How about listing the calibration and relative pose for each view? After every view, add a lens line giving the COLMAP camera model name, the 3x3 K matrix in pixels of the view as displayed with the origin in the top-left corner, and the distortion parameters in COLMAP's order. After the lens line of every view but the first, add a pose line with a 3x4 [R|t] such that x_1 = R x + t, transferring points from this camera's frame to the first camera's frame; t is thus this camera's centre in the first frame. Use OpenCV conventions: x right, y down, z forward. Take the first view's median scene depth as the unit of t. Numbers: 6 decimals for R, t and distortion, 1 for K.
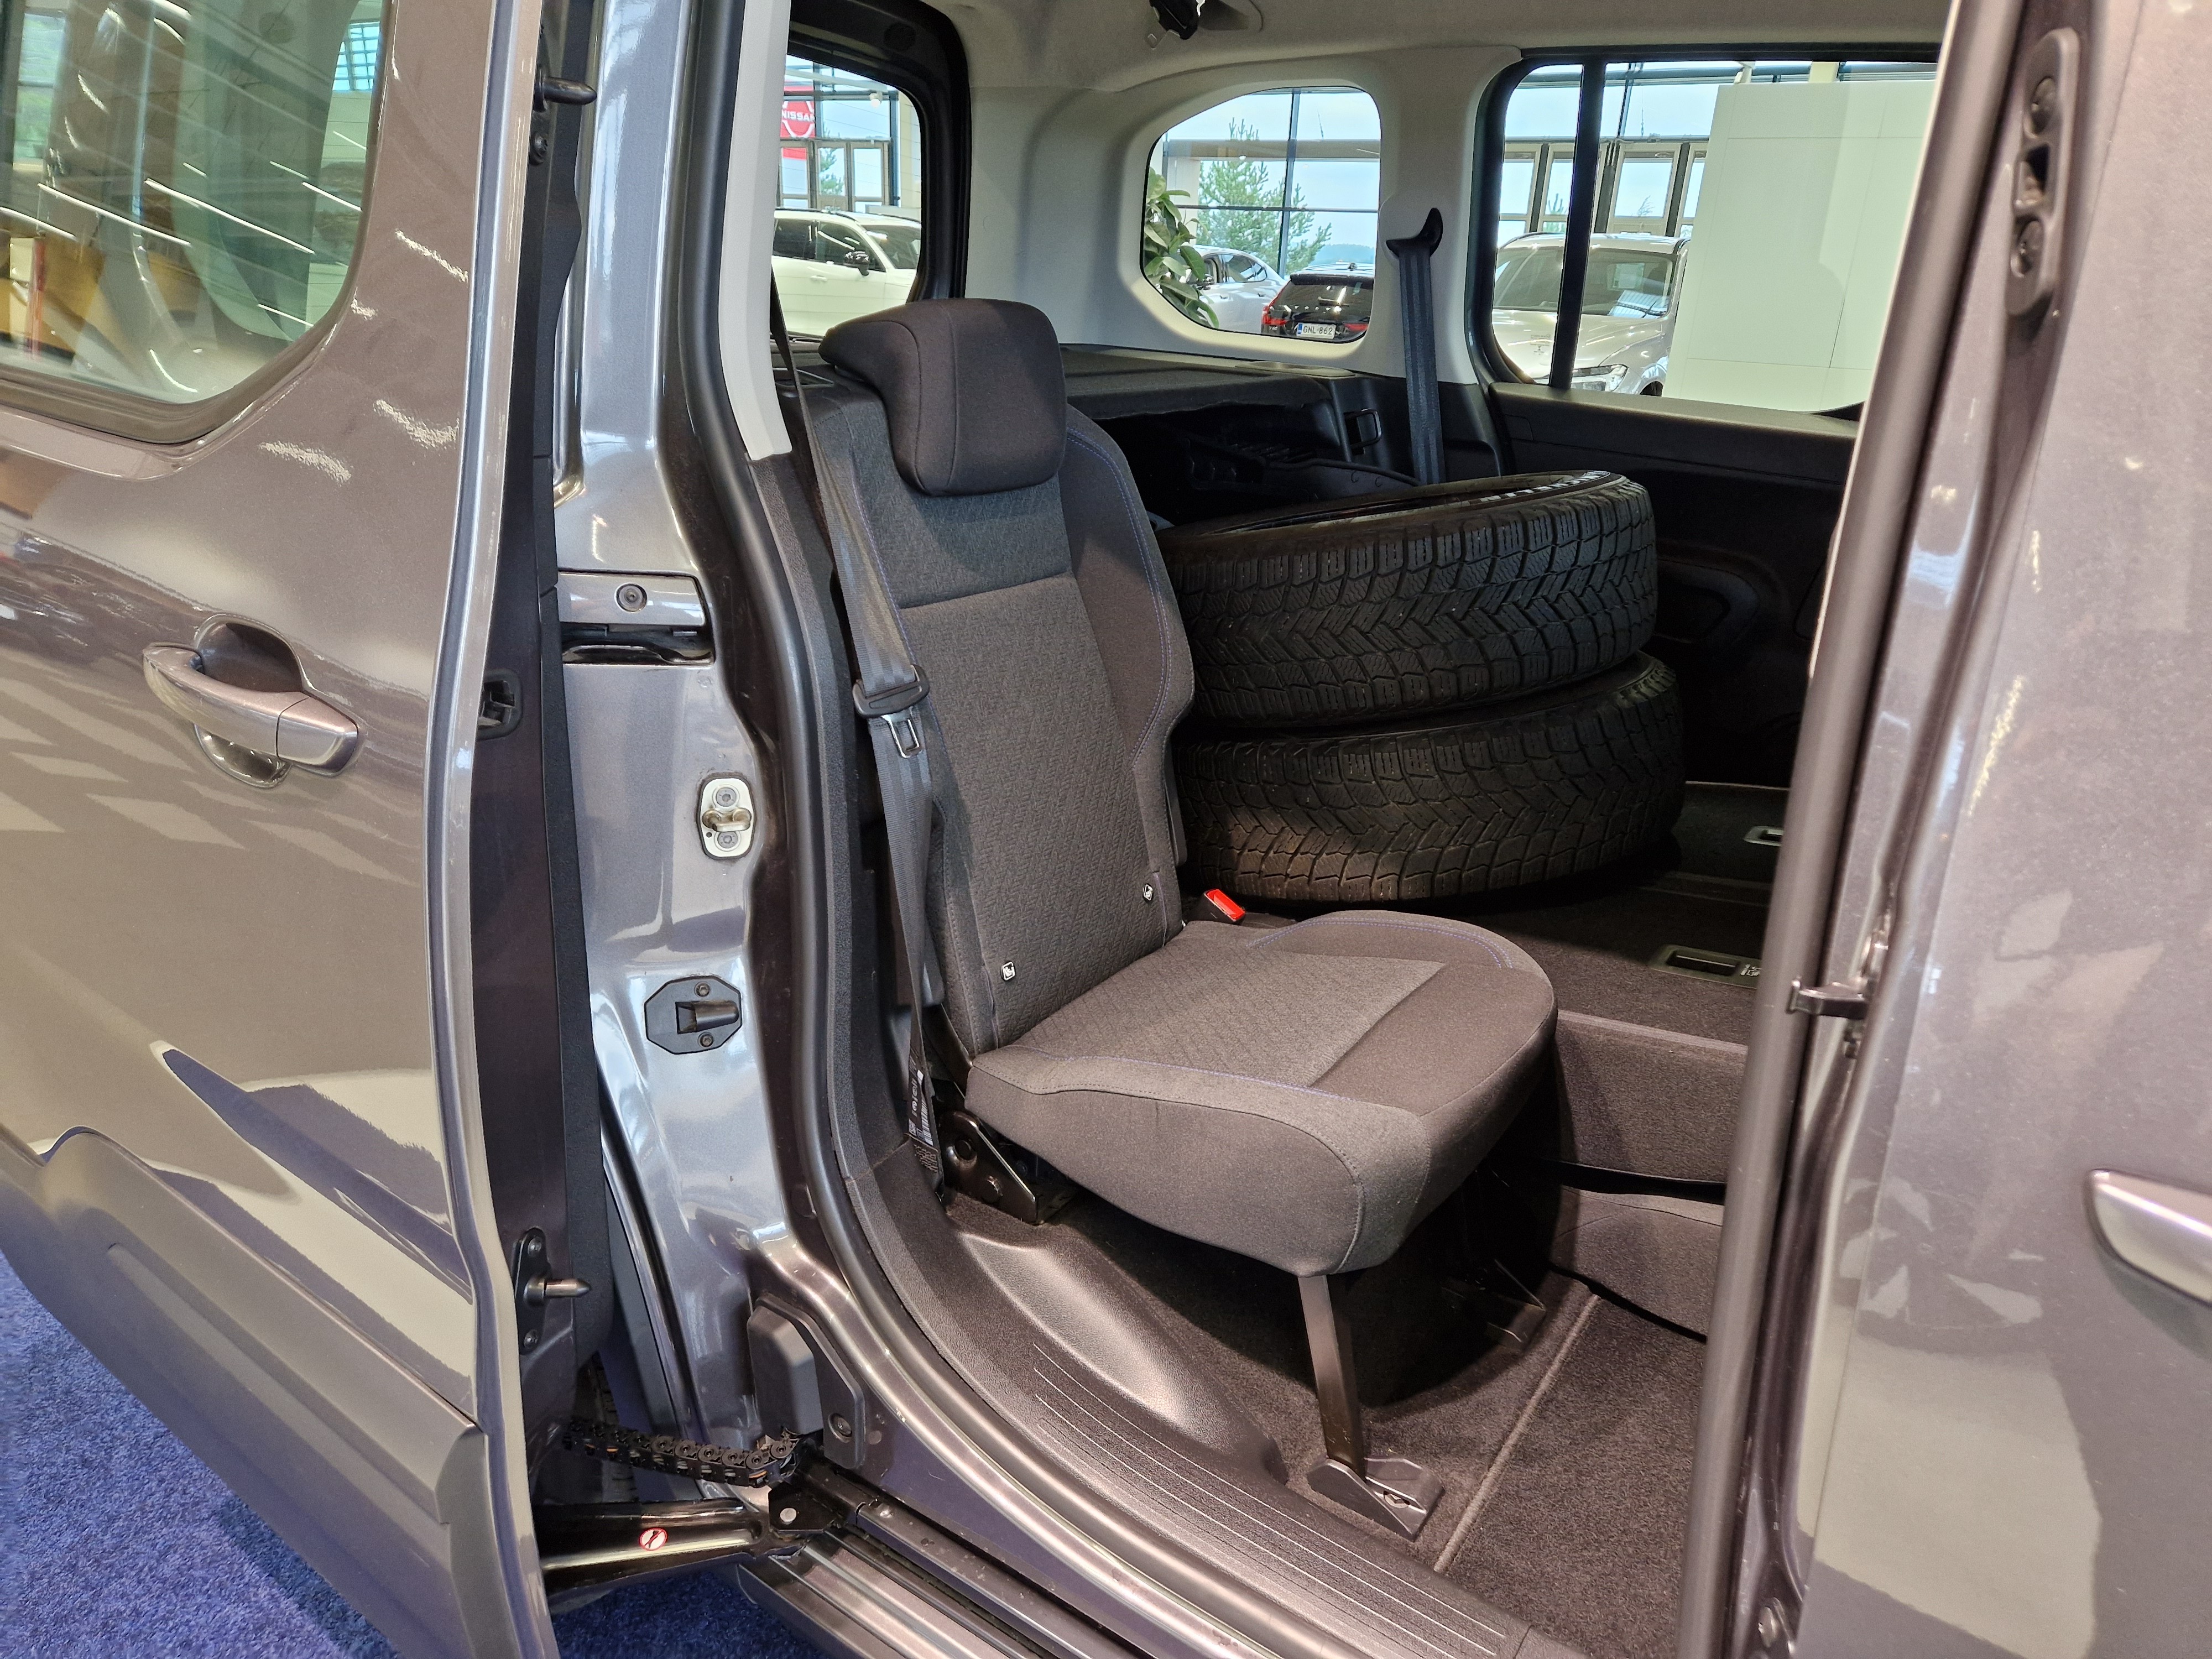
lens RADIAL K [[1482.7, 0, 1105.2], [0, 1482.7, 846.0], [0, 0, 1]] dist [0.078060, -0.093210]
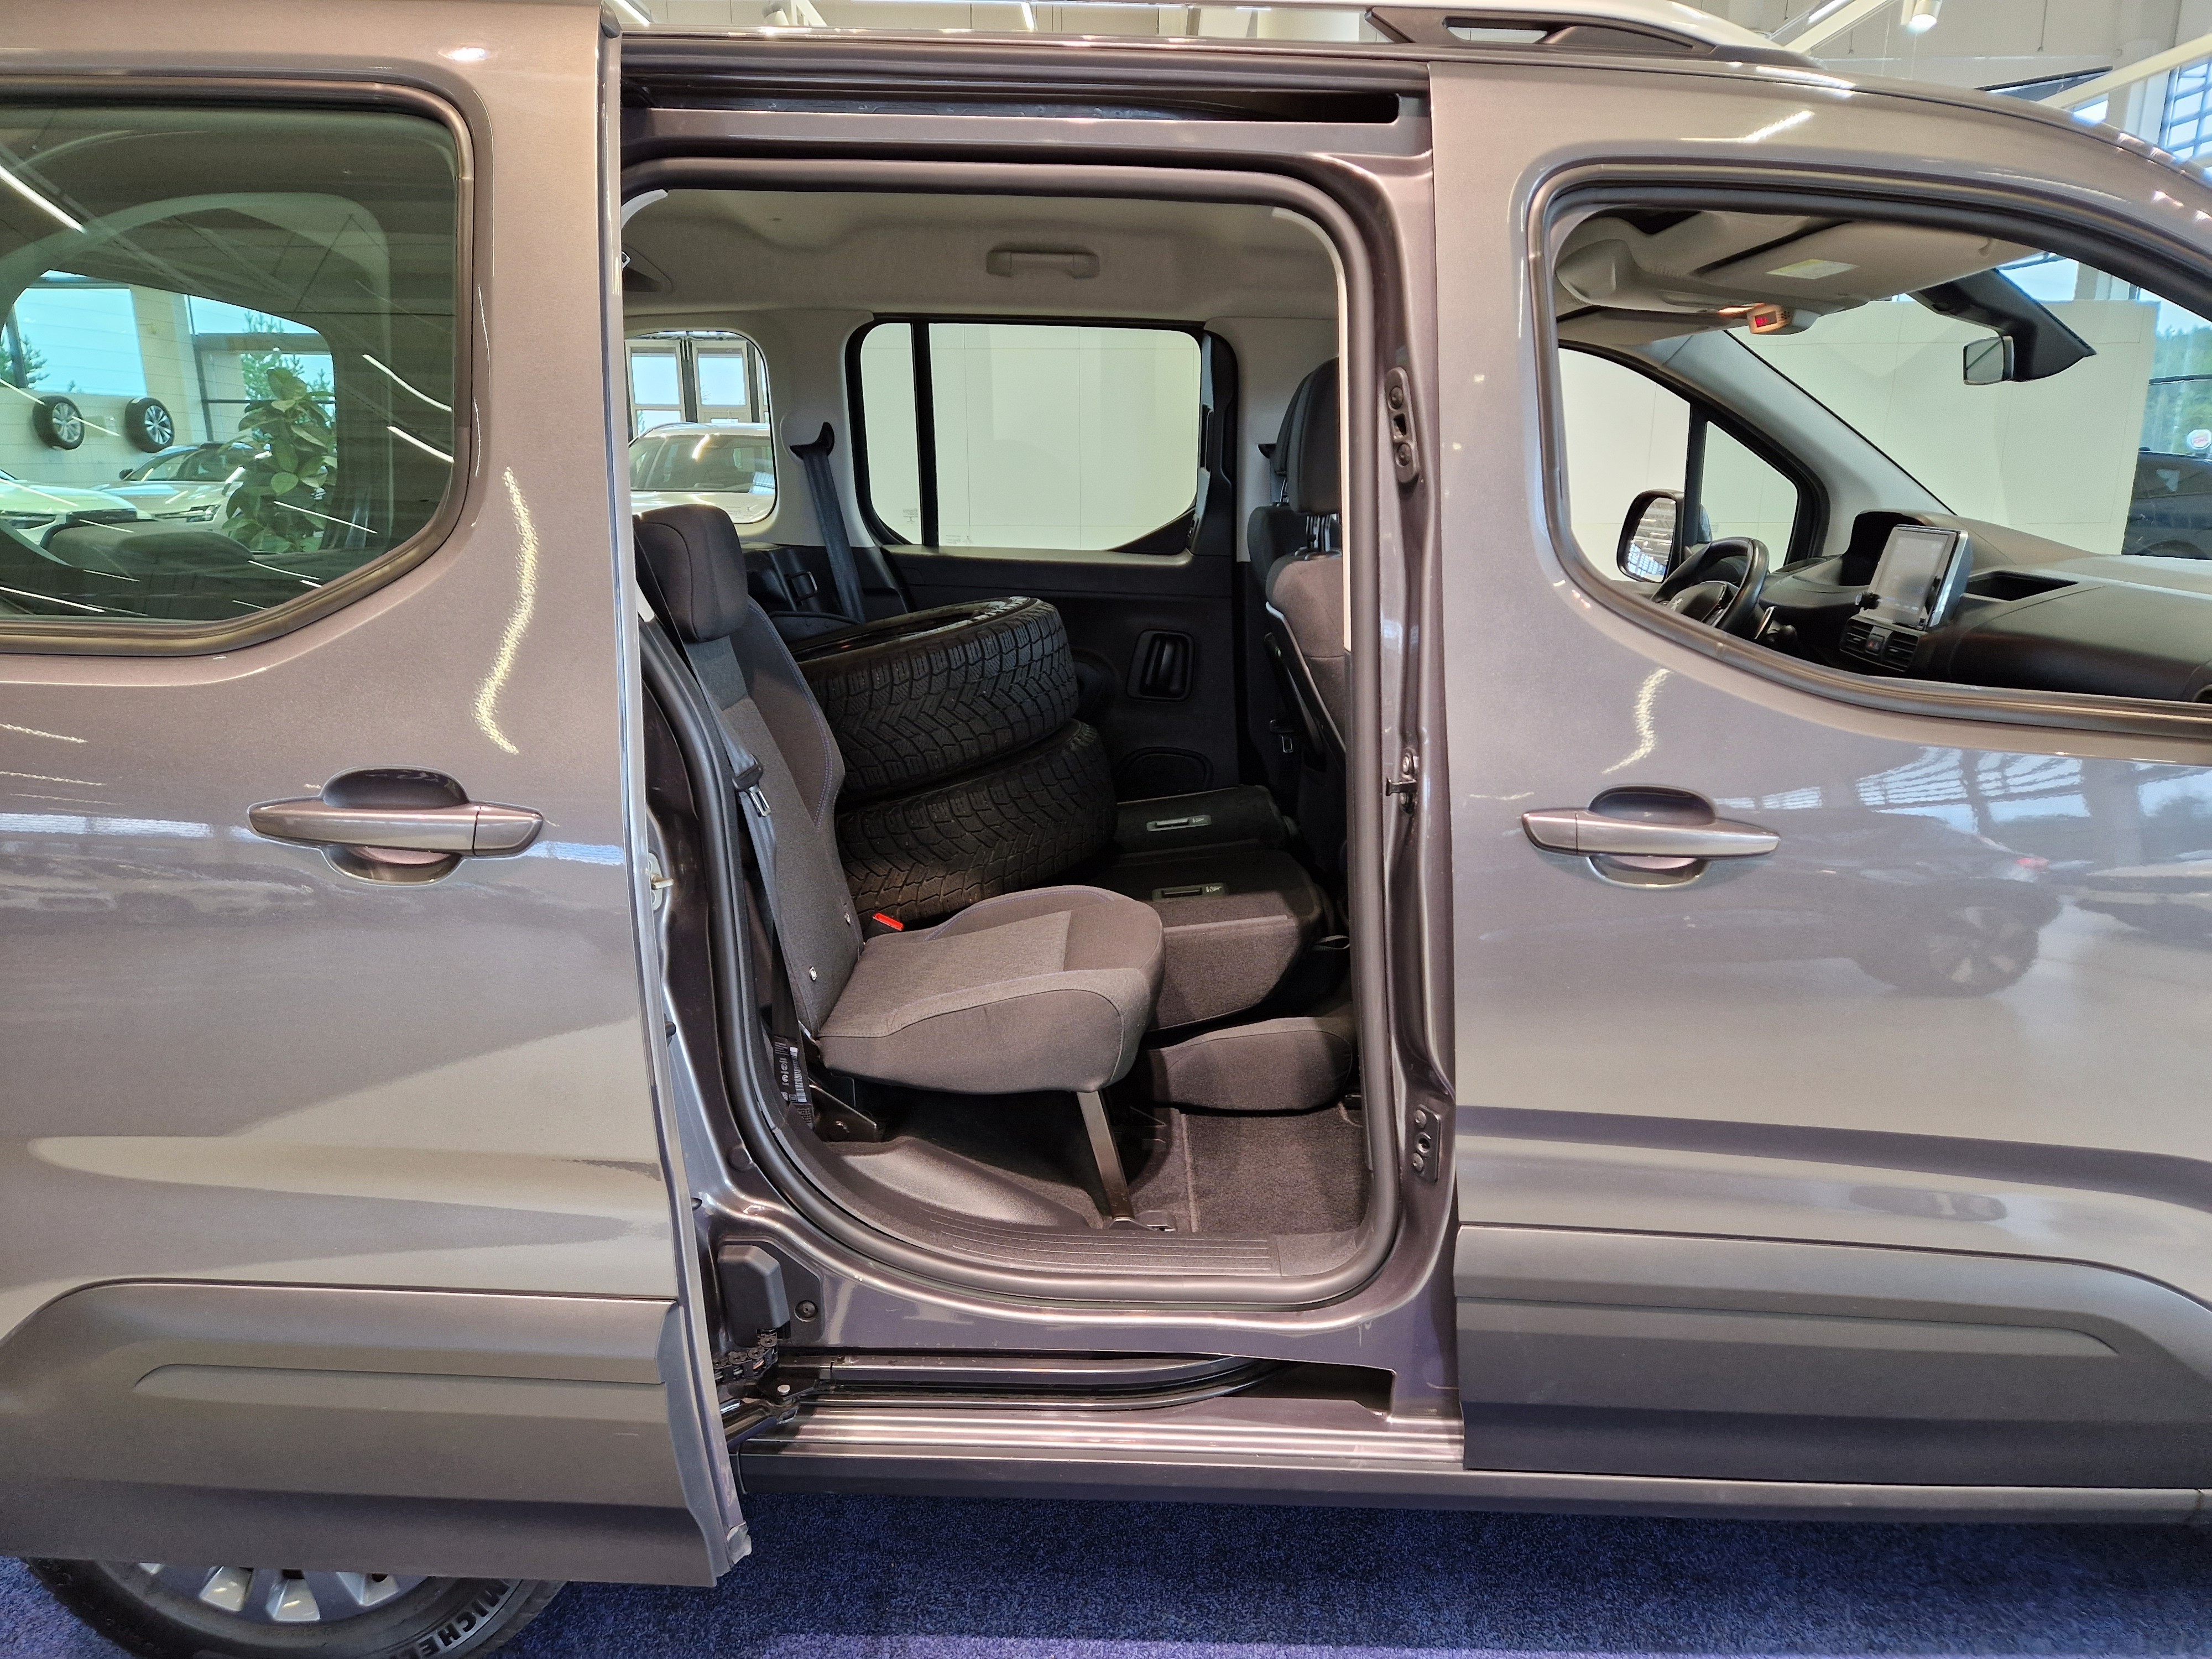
lens RADIAL K [[1503.6, 0, 1116.4], [0, 1503.6, 869.0], [0, 0, 1]] dist [0.046205, -0.040863]
pose [[0.831584, -0.186177, 0.523265, -0.460230], [0.235468, 0.971462, -0.028566, 0.081393], [-0.503013, 0.146967, 0.851691, -0.289971]]
